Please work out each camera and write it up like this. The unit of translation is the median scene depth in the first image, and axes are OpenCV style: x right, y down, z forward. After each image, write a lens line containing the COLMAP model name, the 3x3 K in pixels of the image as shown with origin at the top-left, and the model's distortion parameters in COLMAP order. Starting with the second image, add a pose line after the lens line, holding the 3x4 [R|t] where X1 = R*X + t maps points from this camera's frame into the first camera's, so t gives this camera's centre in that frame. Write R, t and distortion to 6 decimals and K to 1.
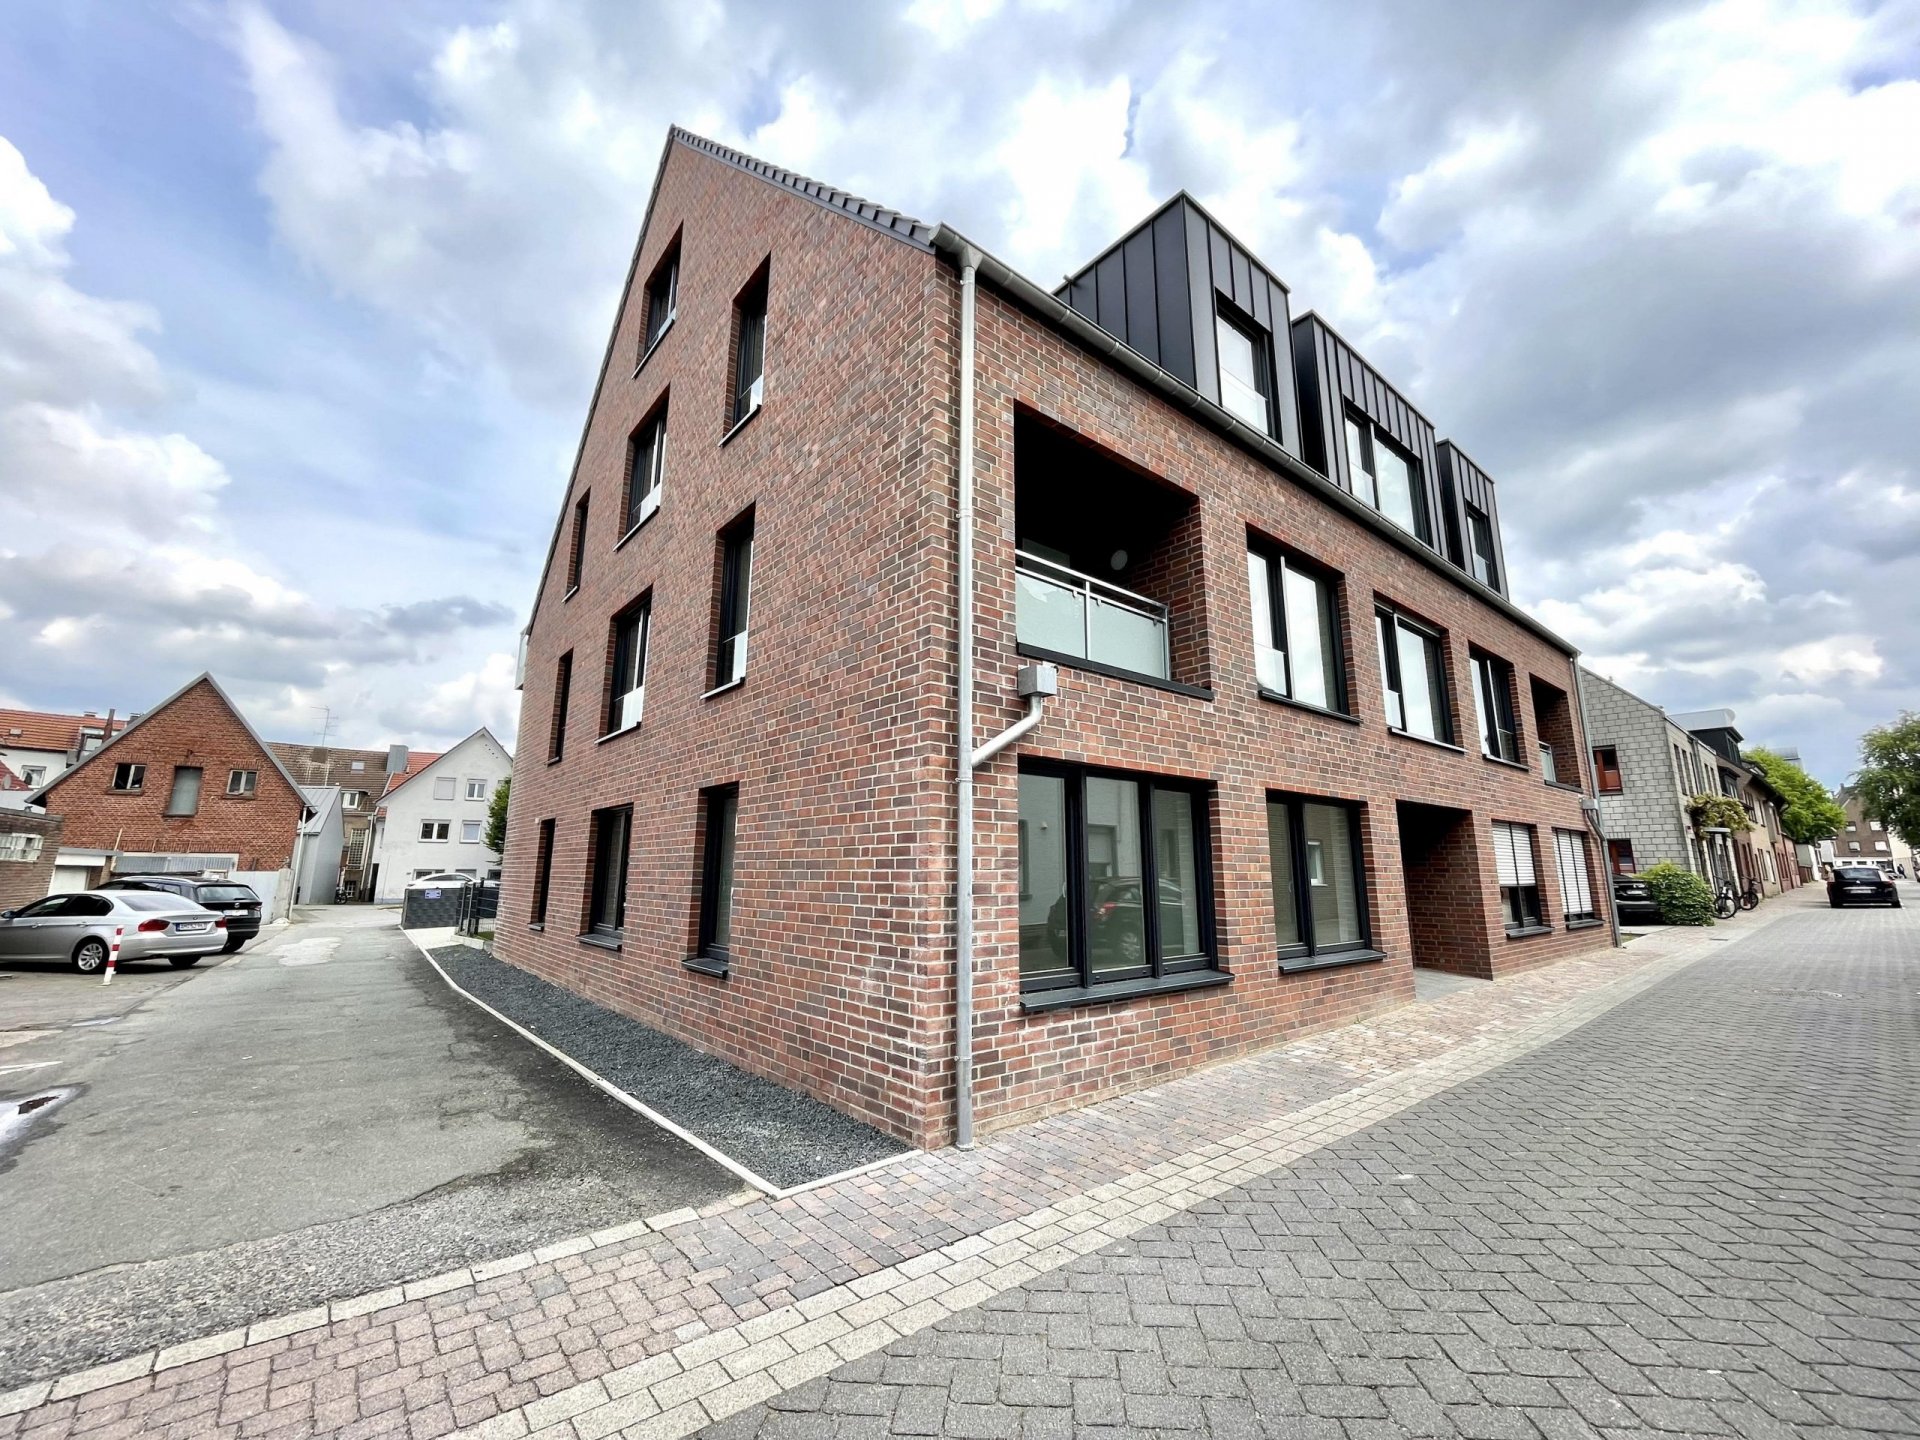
lens RADIAL K [[779.9, 0, 961.3], [0, 779.9, 706.9], [0, 0, 1]] dist [-0.004597, 0.000389]
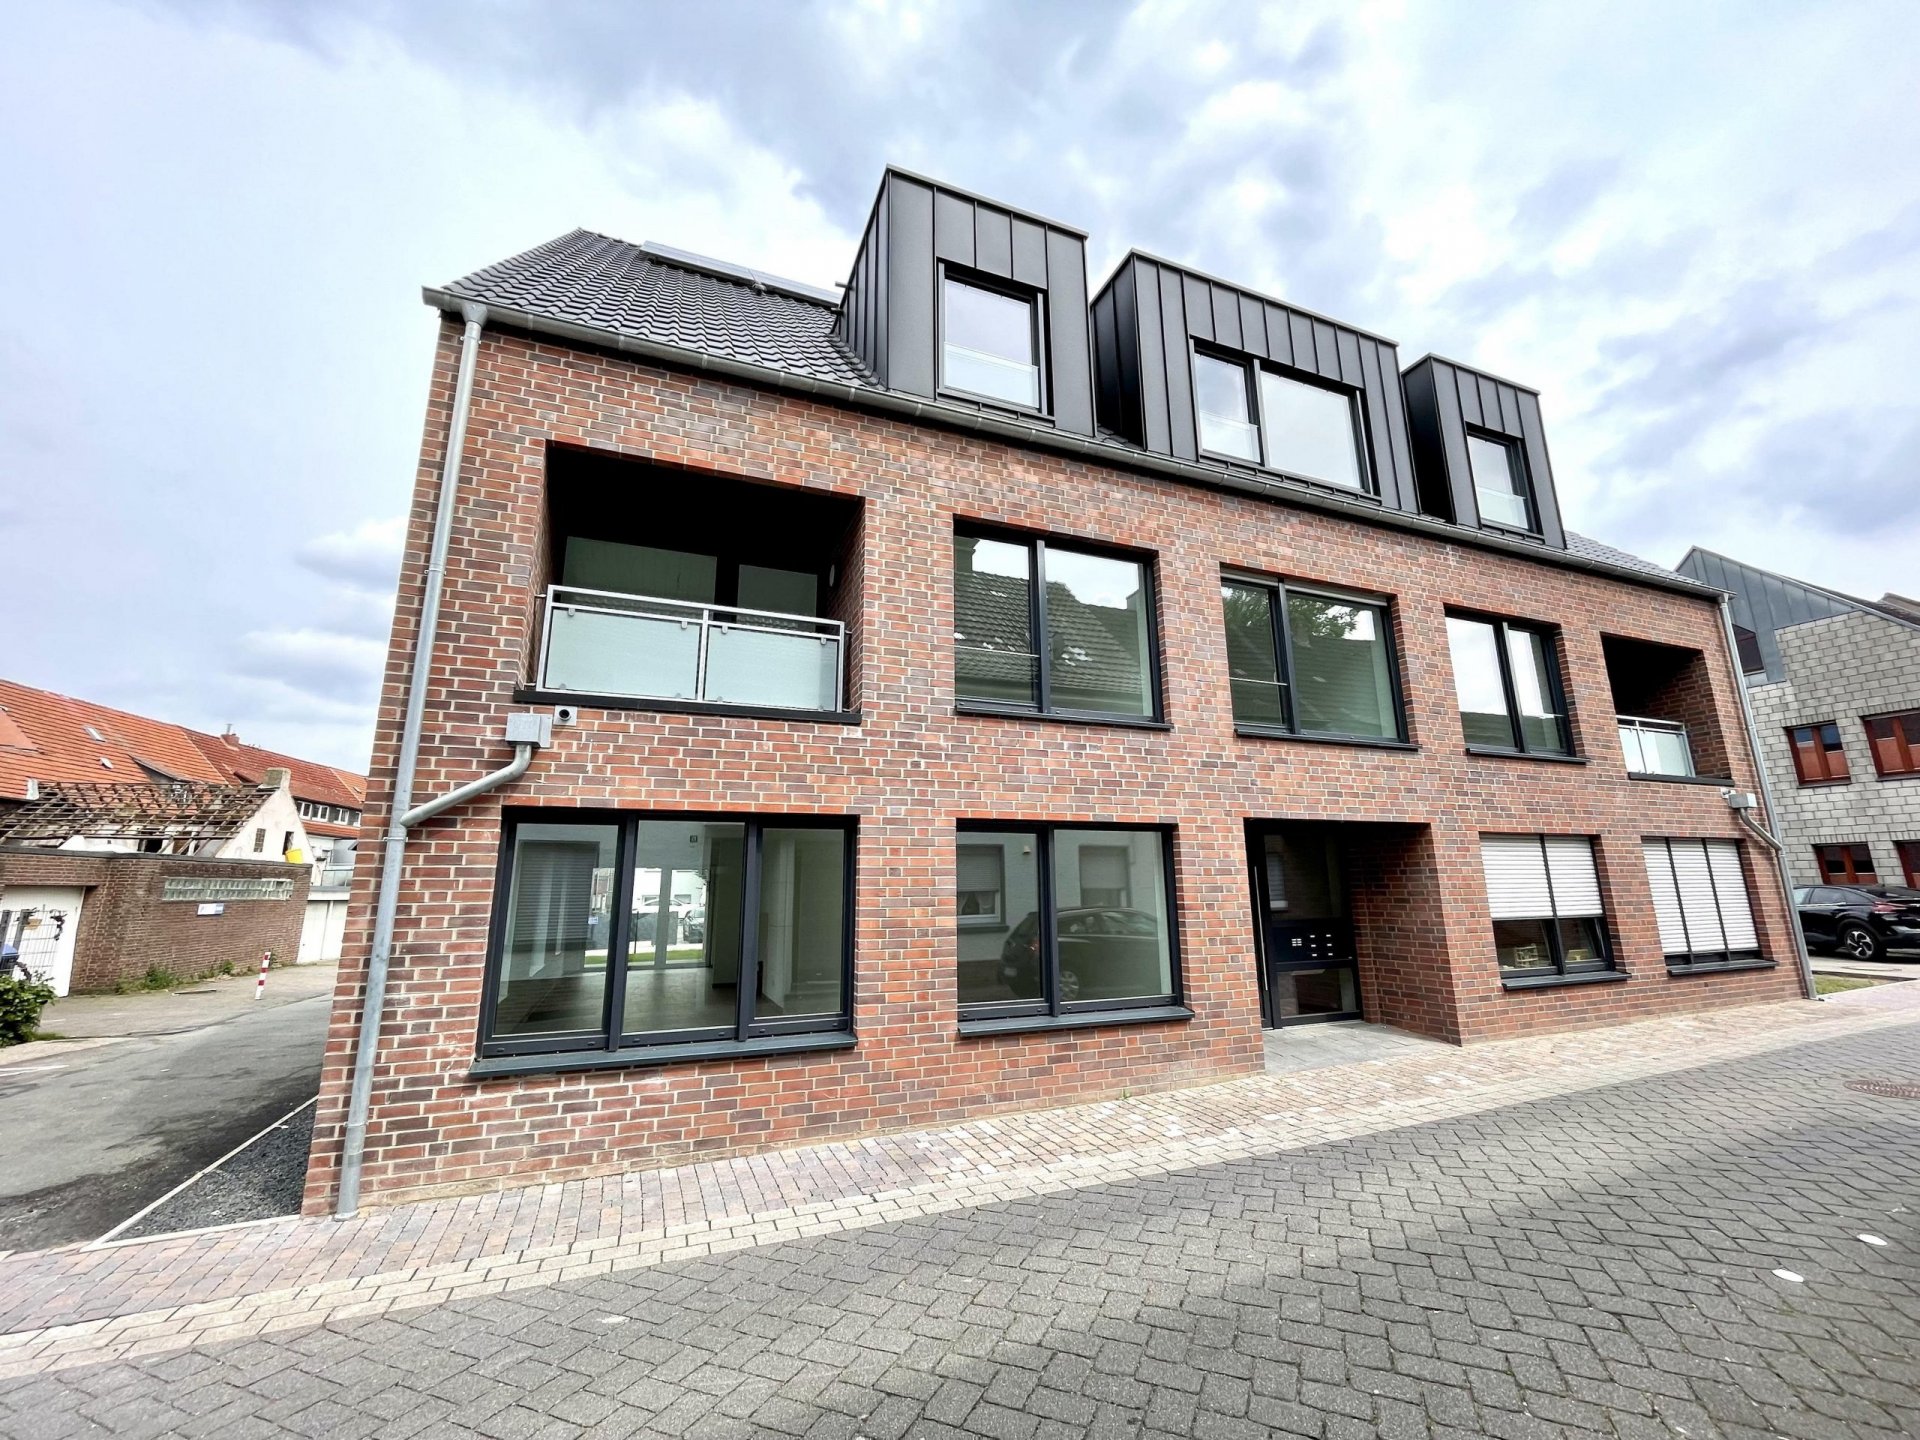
lens RADIAL K [[779.9, 0, 959.7], [0, 779.9, 706.9], [0, 0, 1]] dist [-0.004597, 0.000389]
pose [[0.953014, -0.082047, -0.291604, 0.806536], [0.076170, 0.996598, -0.031469, 0.010440], [0.293194, 0.007779, 0.956021, 0.213582]]
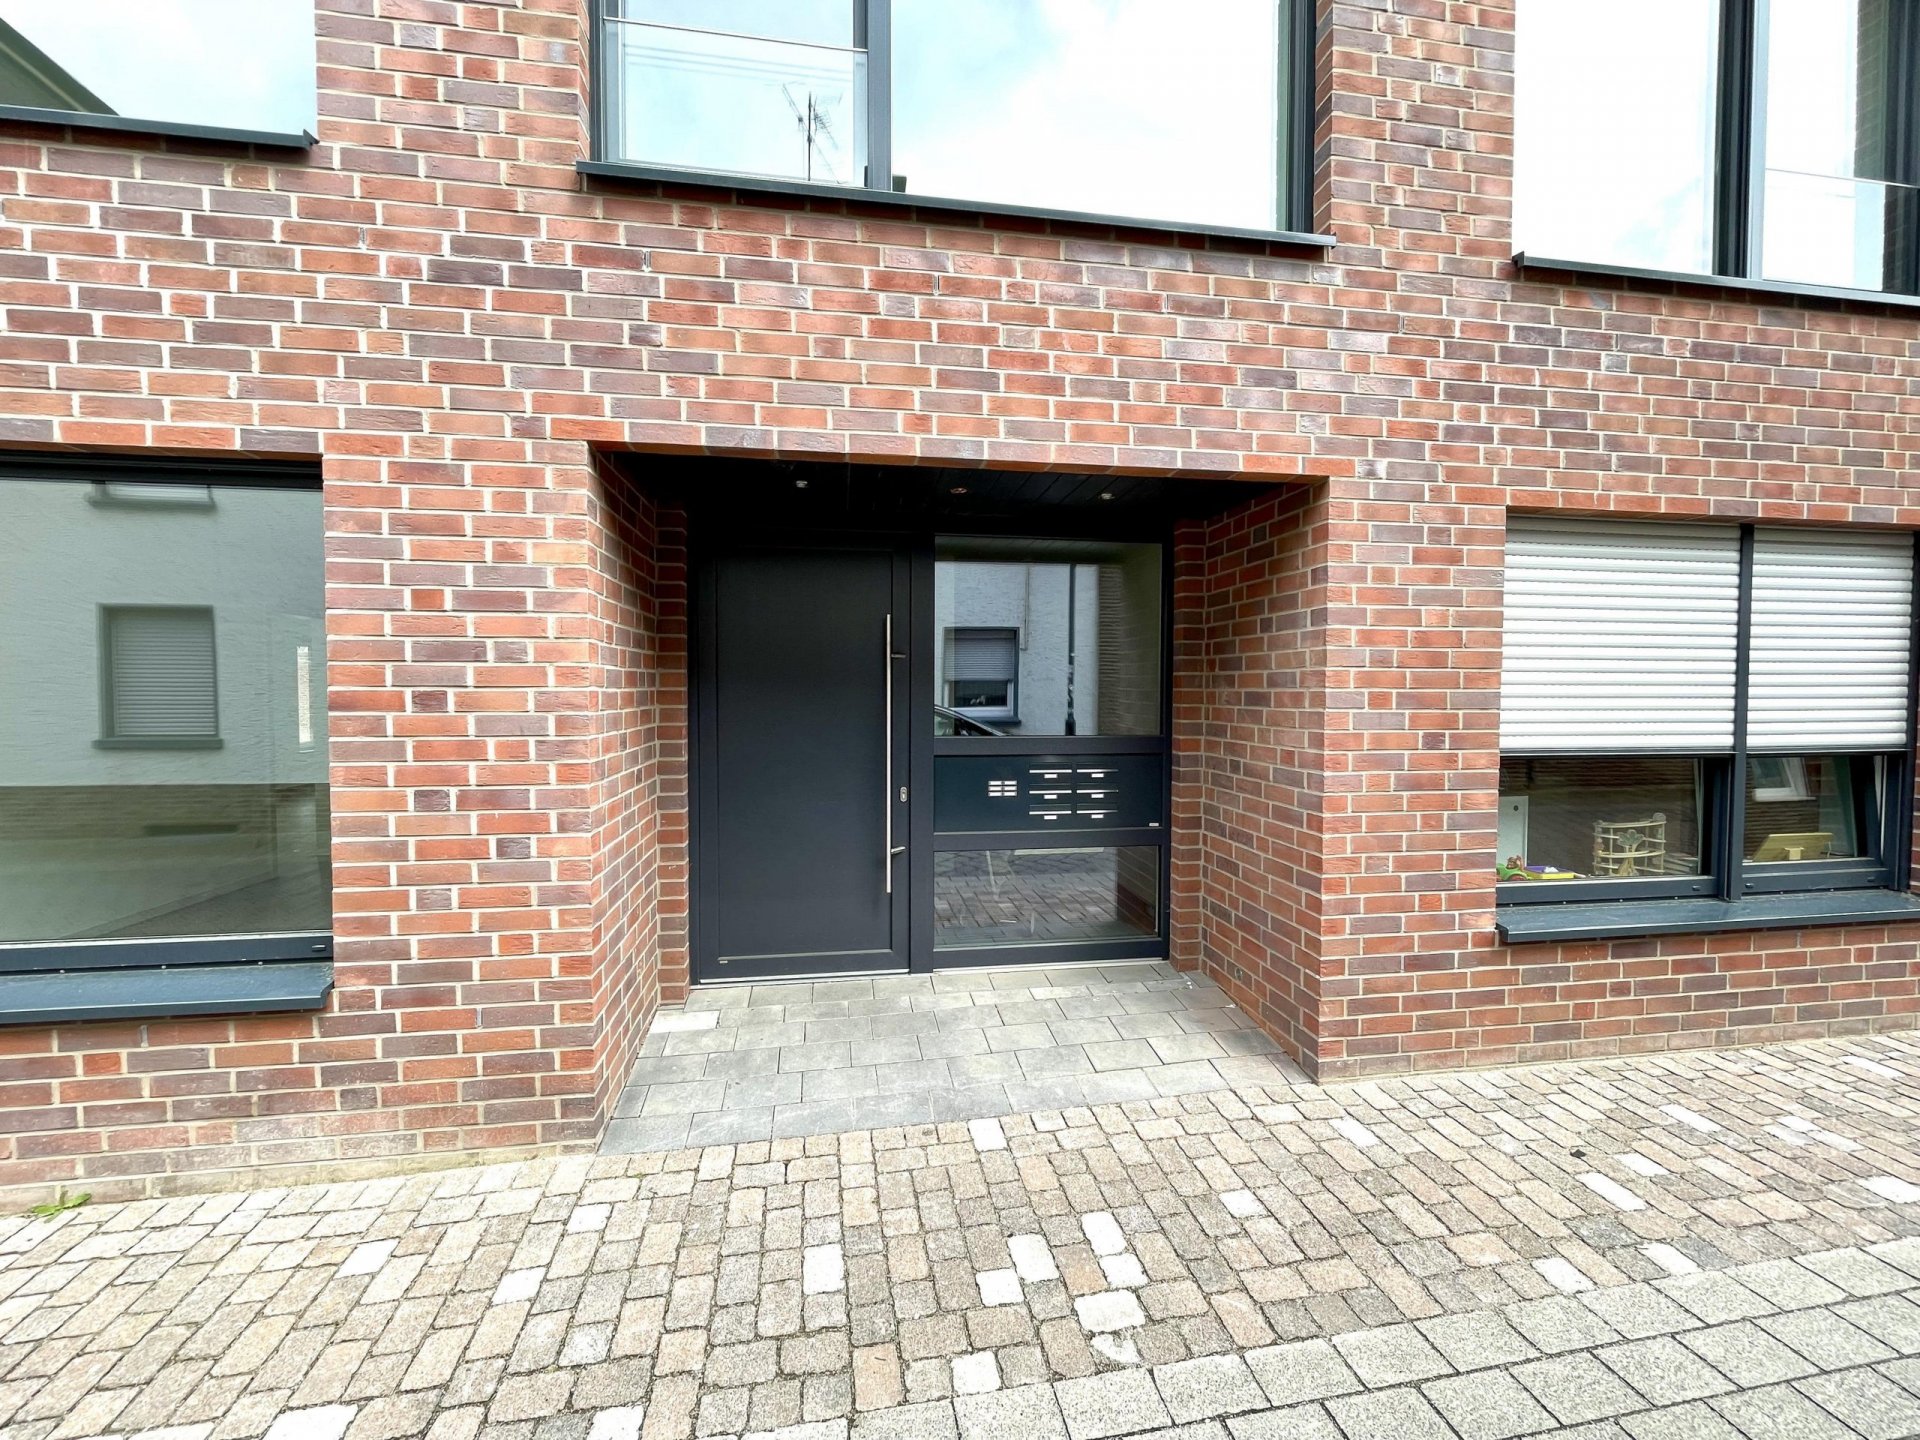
lens RADIAL K [[779.9, 0, 954.6], [0, 779.9, 711.2], [0, 0, 1]] dist [-0.004597, 0.000389]
pose [[0.857494, 0.011500, -0.514366, 1.240909], [0.108002, 0.973451, 0.201813, 0.259064], [0.503031, -0.228606, 0.833486, 1.265418]]
